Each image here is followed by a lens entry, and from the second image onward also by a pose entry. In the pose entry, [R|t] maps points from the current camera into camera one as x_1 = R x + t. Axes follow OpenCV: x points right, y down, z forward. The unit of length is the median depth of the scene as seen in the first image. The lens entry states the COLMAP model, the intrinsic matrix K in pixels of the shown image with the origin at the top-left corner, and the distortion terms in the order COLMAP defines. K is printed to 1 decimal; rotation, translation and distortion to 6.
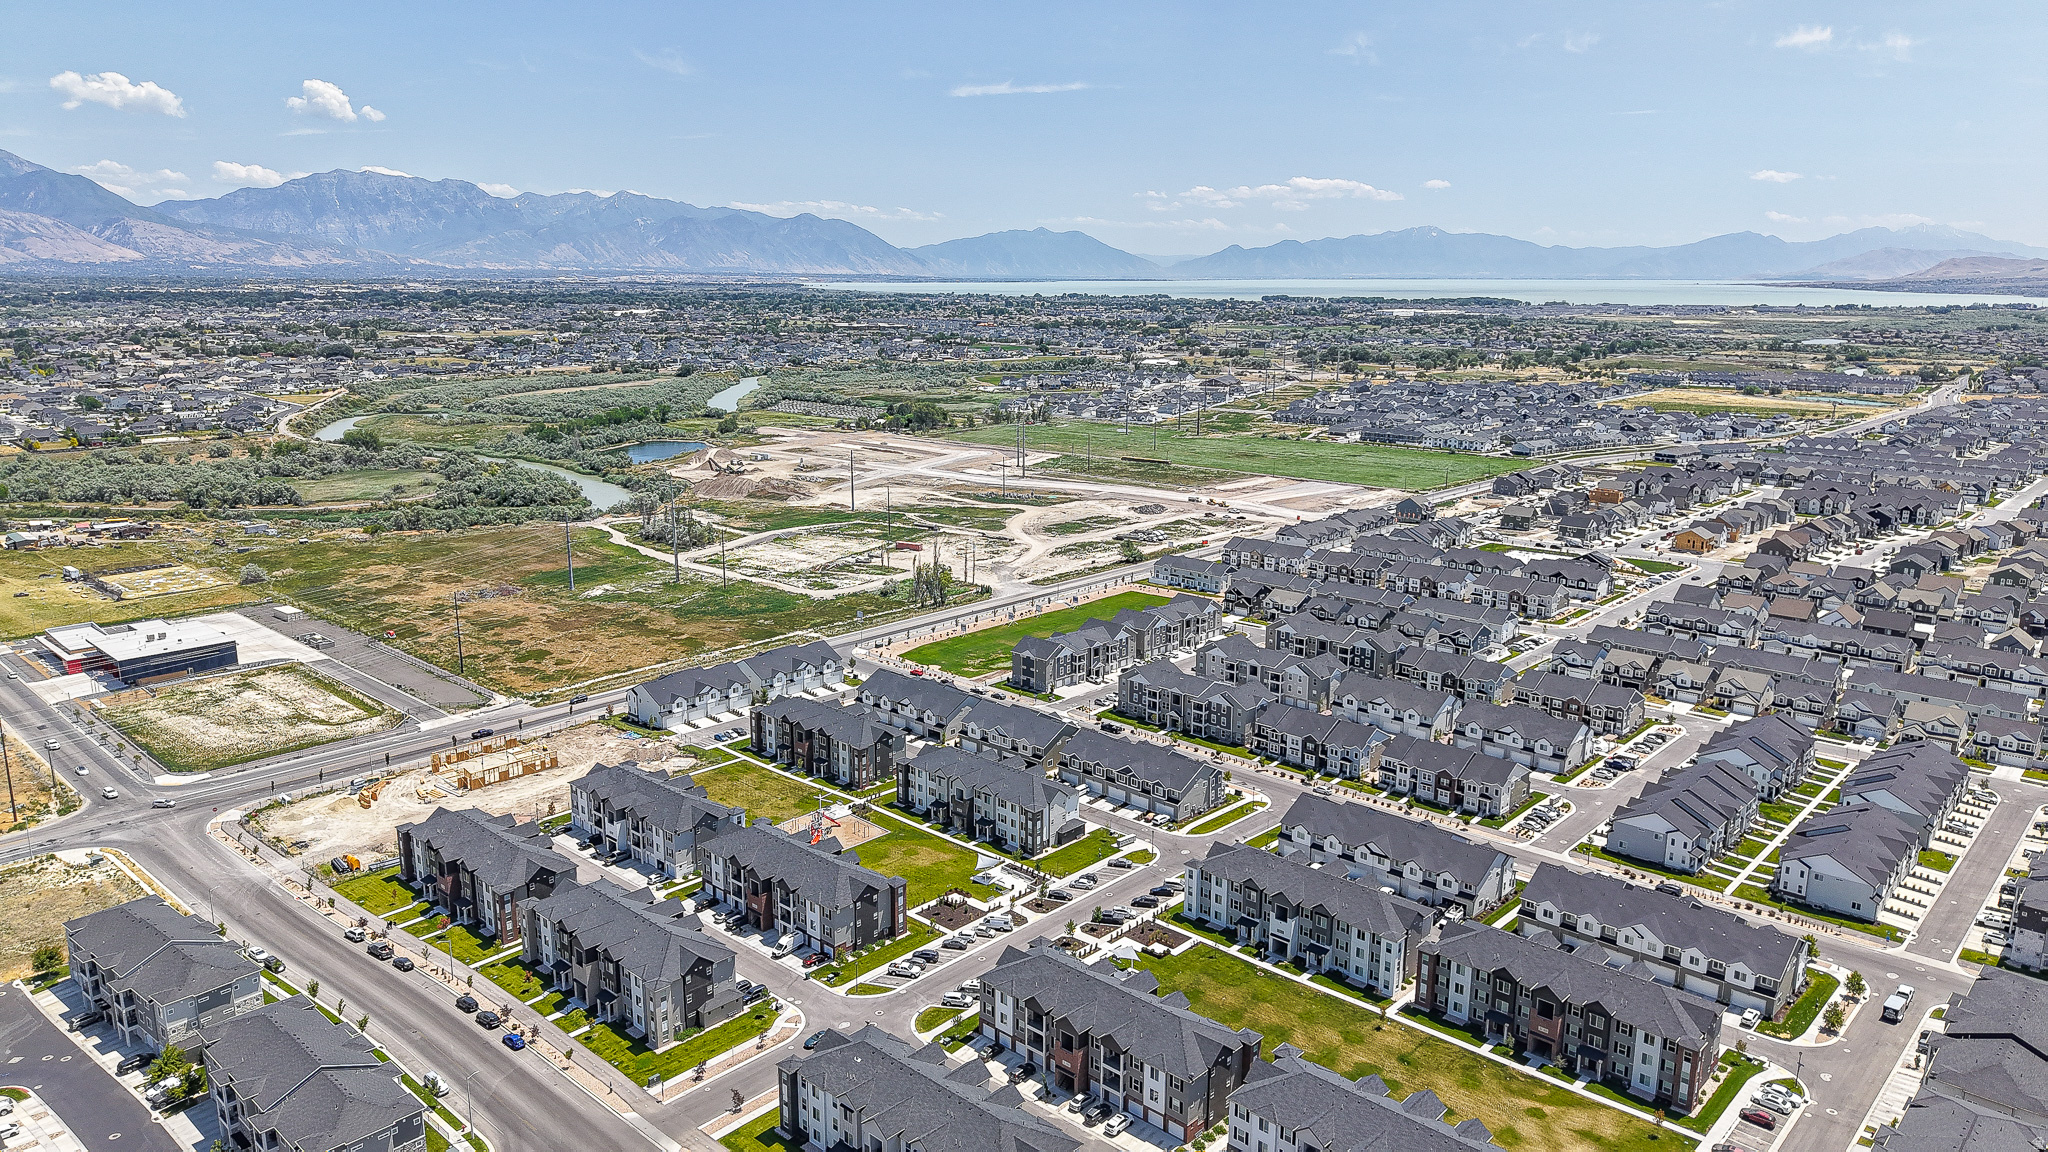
lens RADIAL K [[1359.6, 0, 1024.8], [0, 1359.6, 604.4], [0, 0, 1]] dist [0.063261, -0.077068]
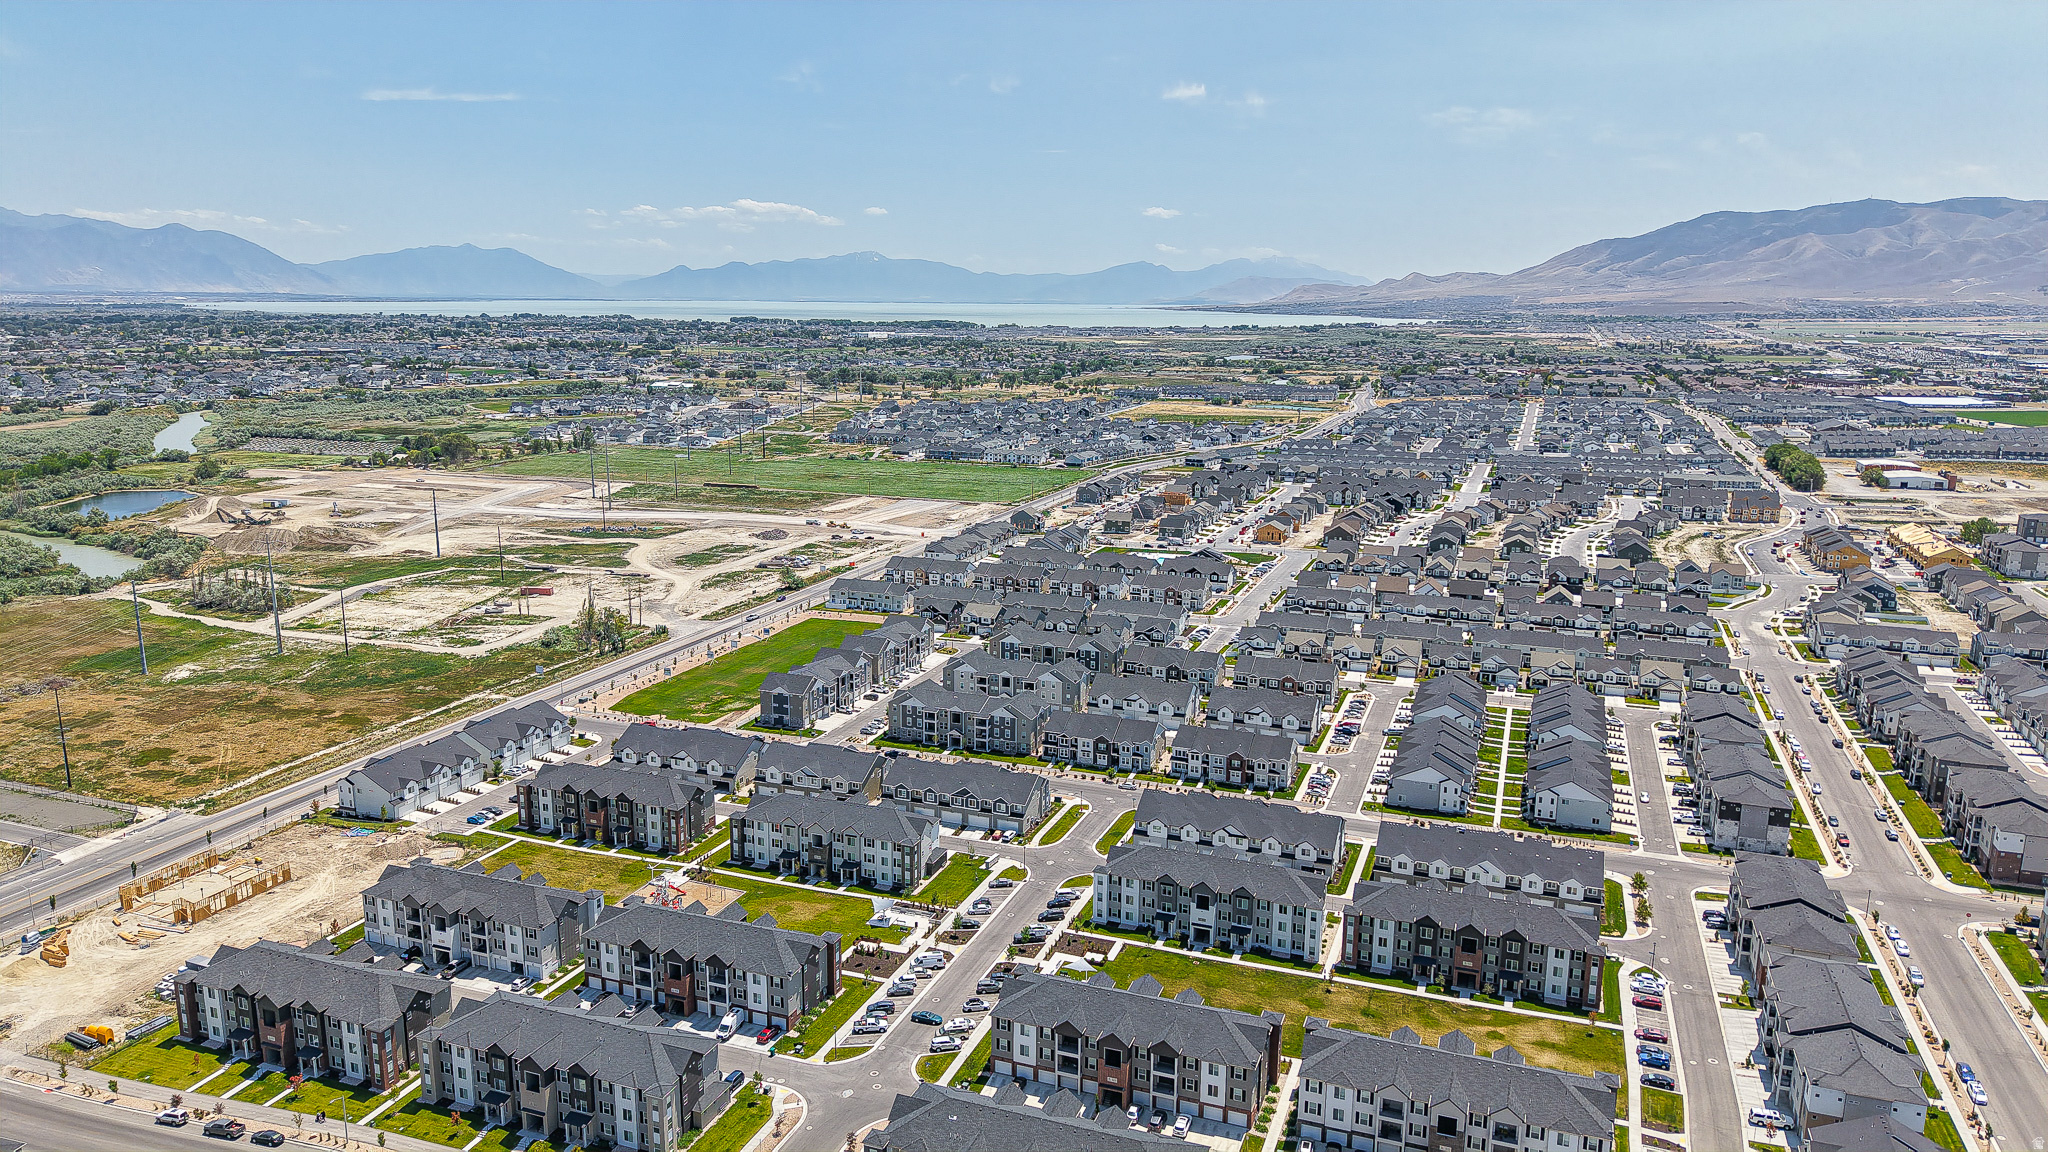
lens RADIAL K [[1359.6, 0, 1024.8], [0, 1359.6, 604.4], [0, 0, 1]] dist [0.063261, -0.077068]
pose [[0.926523, -0.081450, 0.367317, -0.205562], [0.086974, 0.996209, 0.001521, -0.011369], [-0.366048, 0.030538, 0.930095, 0.041237]]
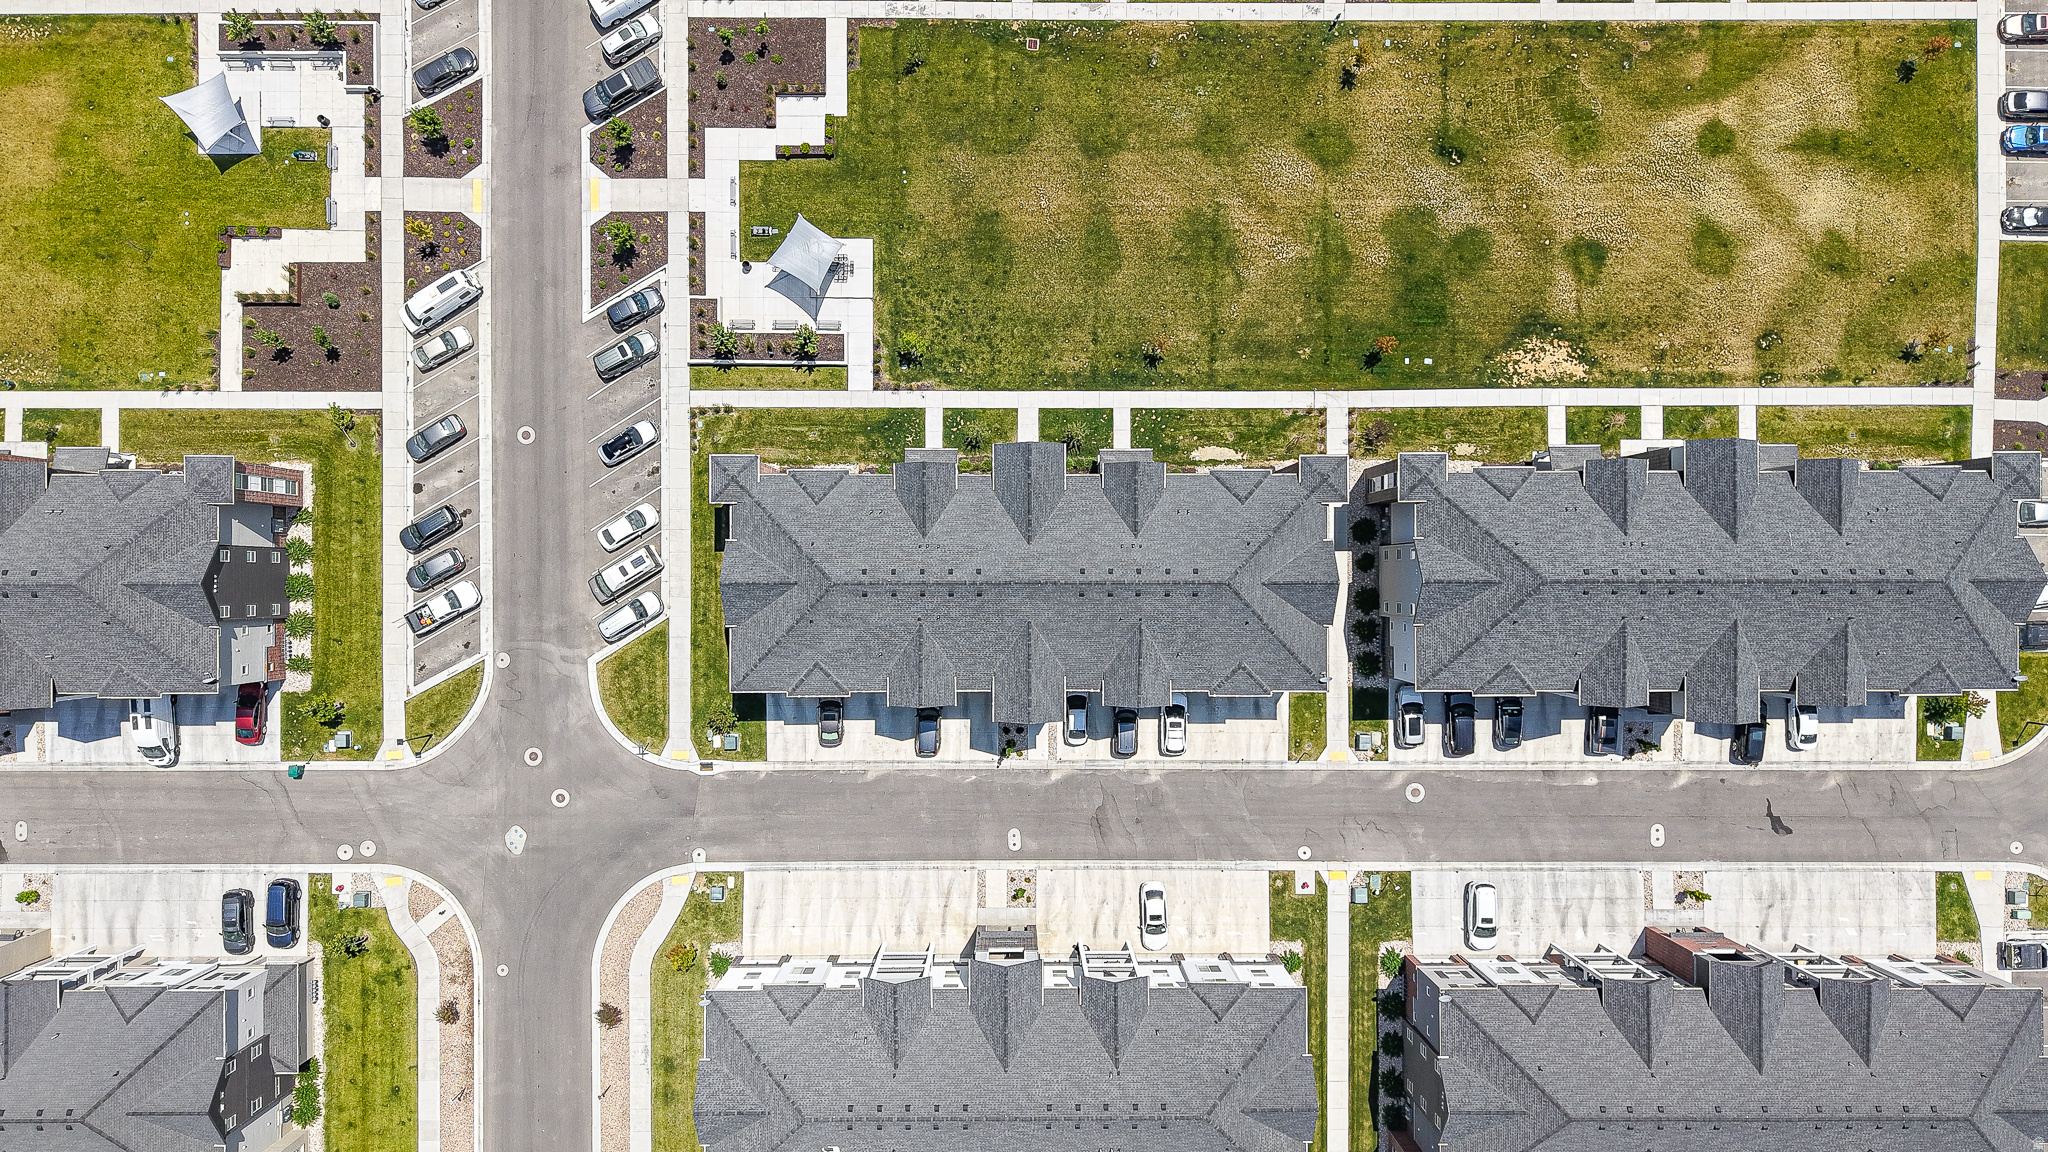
lens RADIAL K [[1359.6, 0, 1024.8], [0, 1359.6, 604.4], [0, 0, 1]] dist [0.063261, -0.077068]
pose [[0.727180, -0.686382, 0.009398, 0.027706], [0.157496, 0.180151, 0.970948, -0.082851], [-0.668135, -0.704574, 0.239105, 0.504495]]
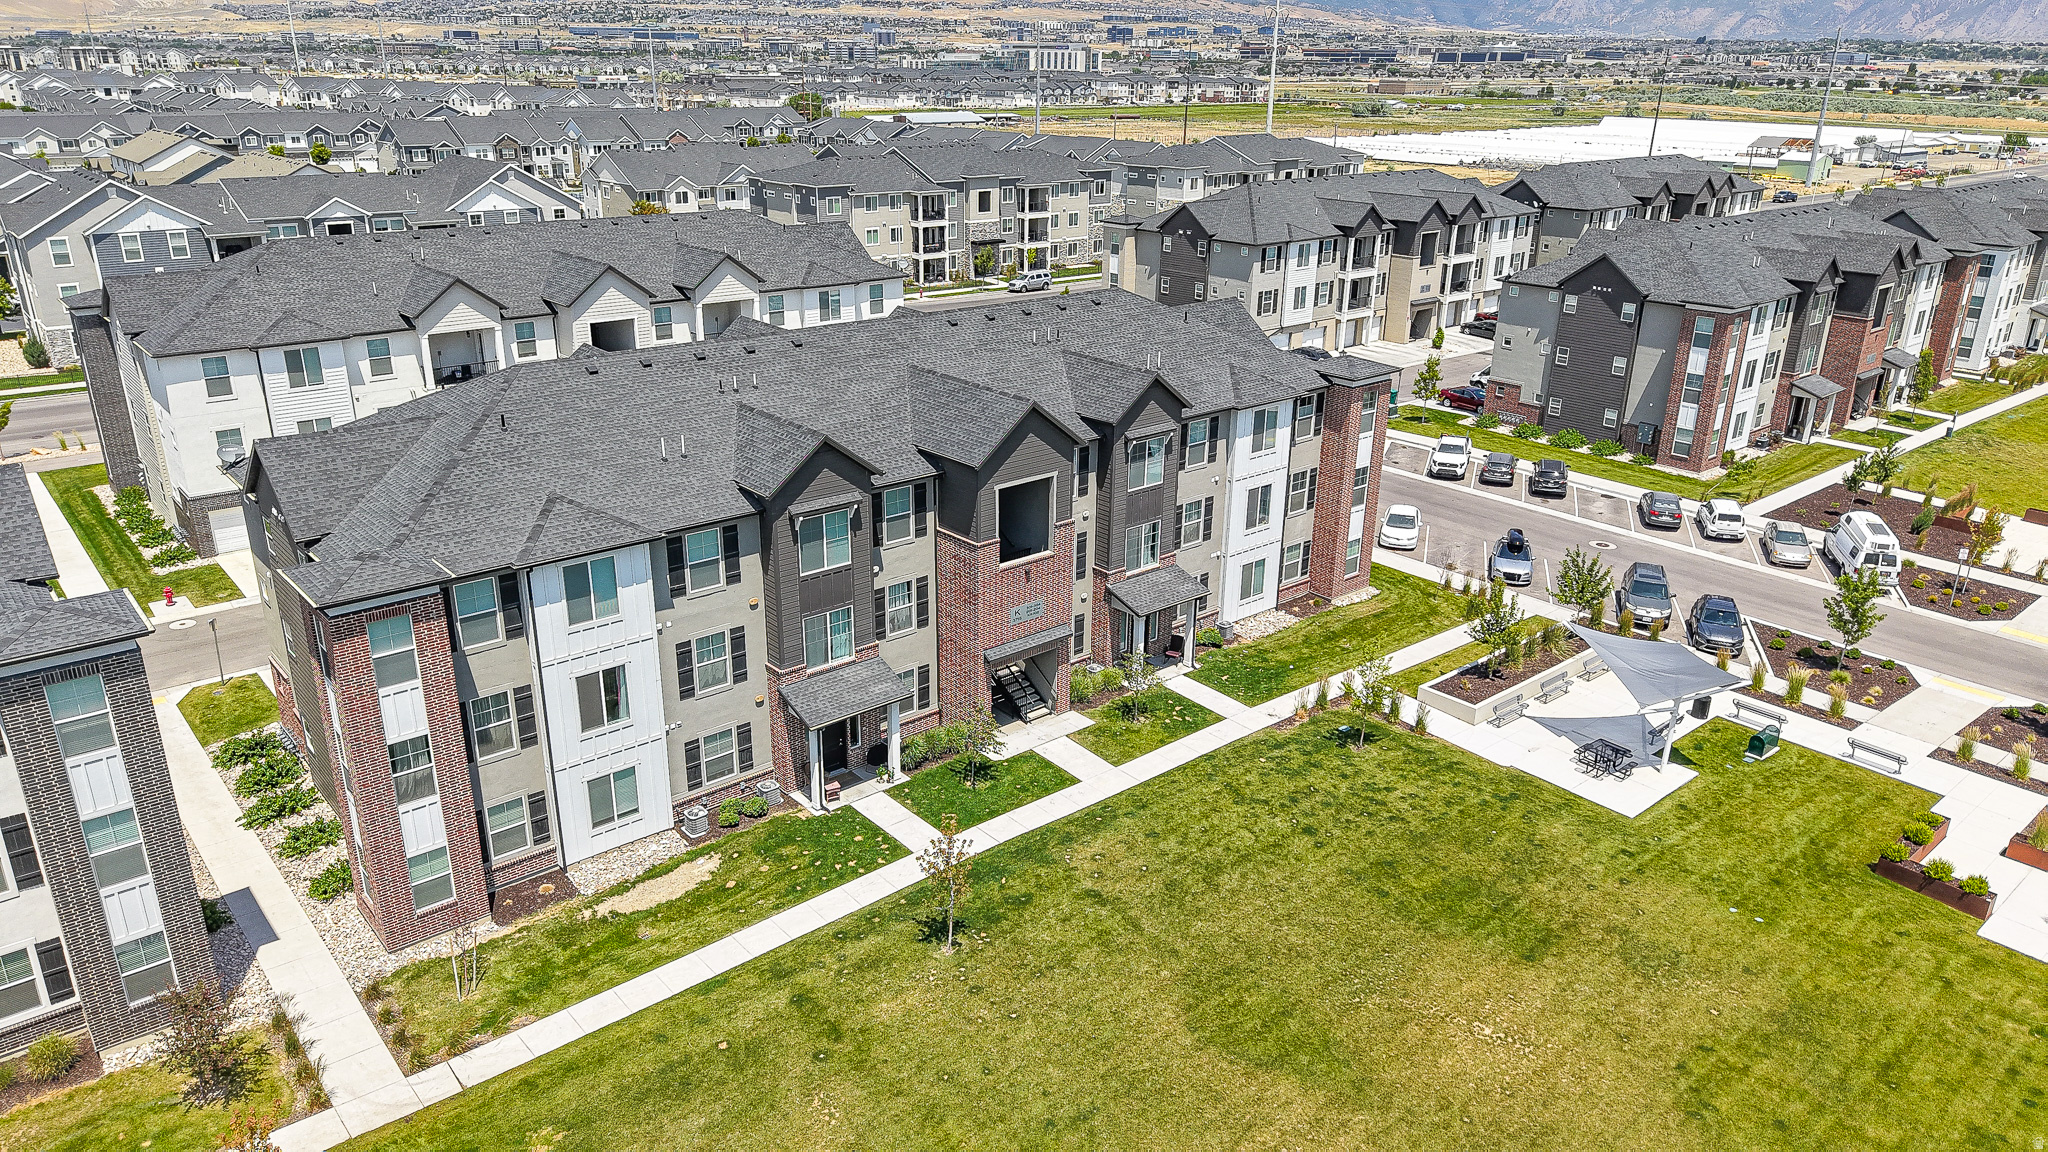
lens RADIAL K [[1384.7, 0, 1023.3], [0, 1384.7, 573.7], [0, 0, 1]] dist [0.006365, 0.002937]
pose [[-0.104787, 0.356959, -0.928224, 0.174464], [-0.254696, 0.892601, 0.372013, 0.125901], [0.961327, 0.275397, -0.002617, 0.590489]]
